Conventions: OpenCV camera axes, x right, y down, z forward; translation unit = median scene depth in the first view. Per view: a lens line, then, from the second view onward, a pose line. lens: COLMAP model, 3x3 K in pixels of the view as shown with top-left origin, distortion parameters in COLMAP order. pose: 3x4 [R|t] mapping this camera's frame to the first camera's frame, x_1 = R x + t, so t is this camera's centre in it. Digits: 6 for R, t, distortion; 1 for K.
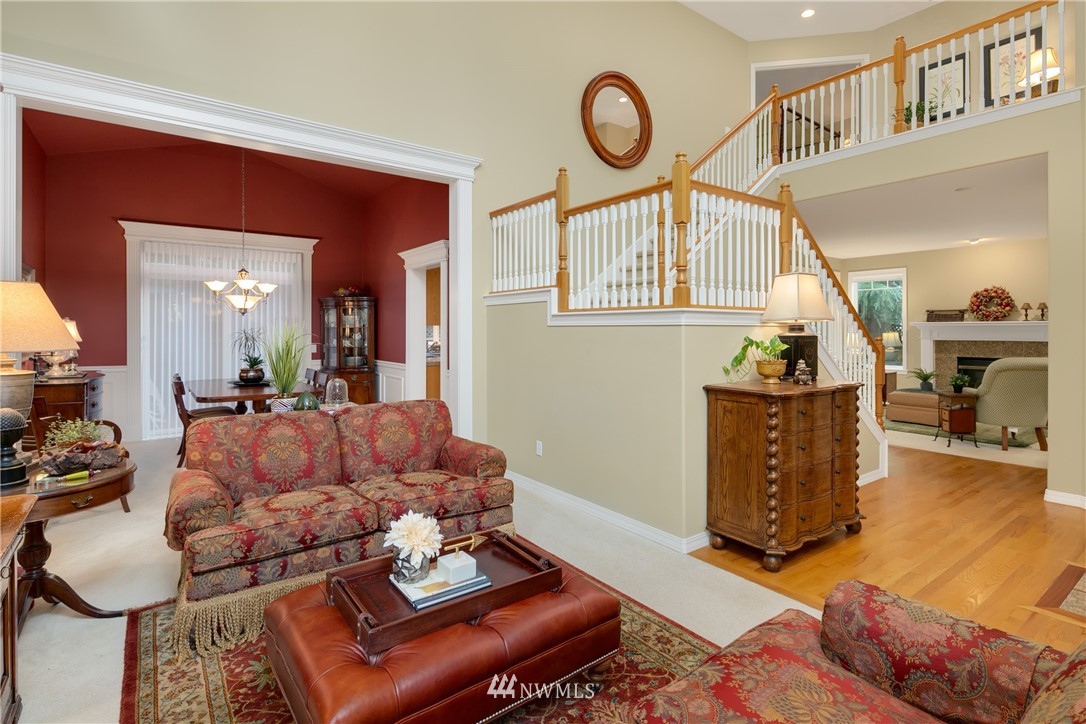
lens RADIAL K [[529.9, 0, 533.7], [0, 529.9, 330.1], [0, 0, 1]] dist [-0.003390, -0.003948]
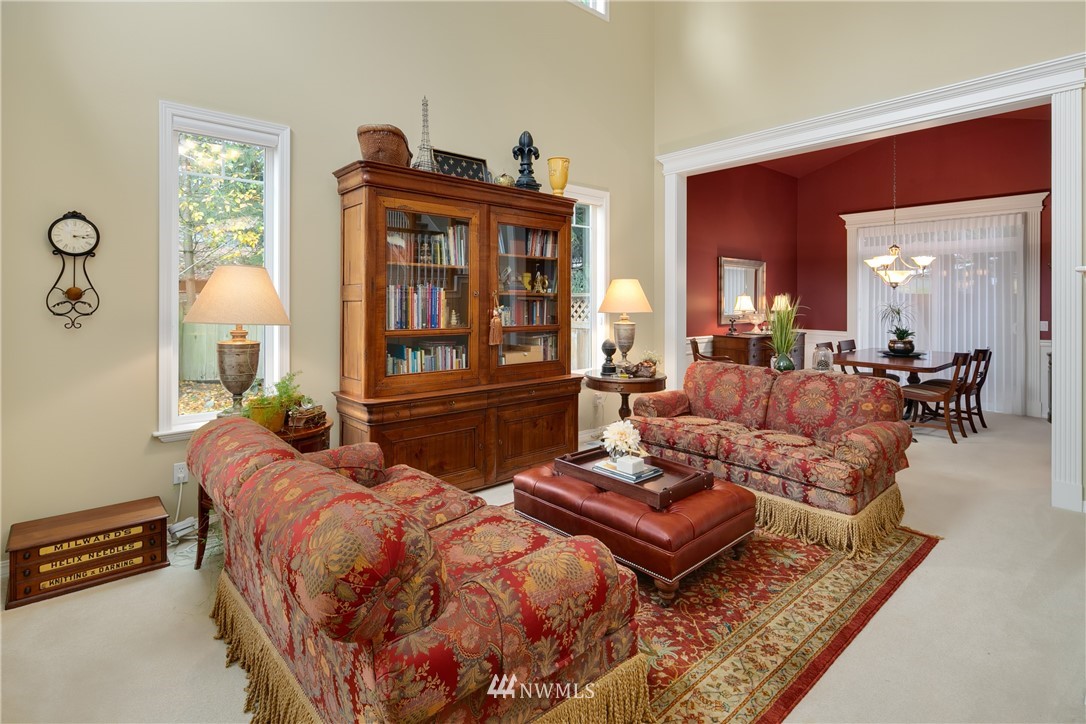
lens RADIAL K [[529.9, 0, 545.4], [0, 529.9, 302.6], [0, 0, 1]] dist [-0.003390, -0.003948]
pose [[0.087441, 0.003466, -0.996164, 0.444082], [-0.003081, 0.999990, 0.003209, -0.002140], [0.996165, 0.002789, 0.087451, 0.217065]]
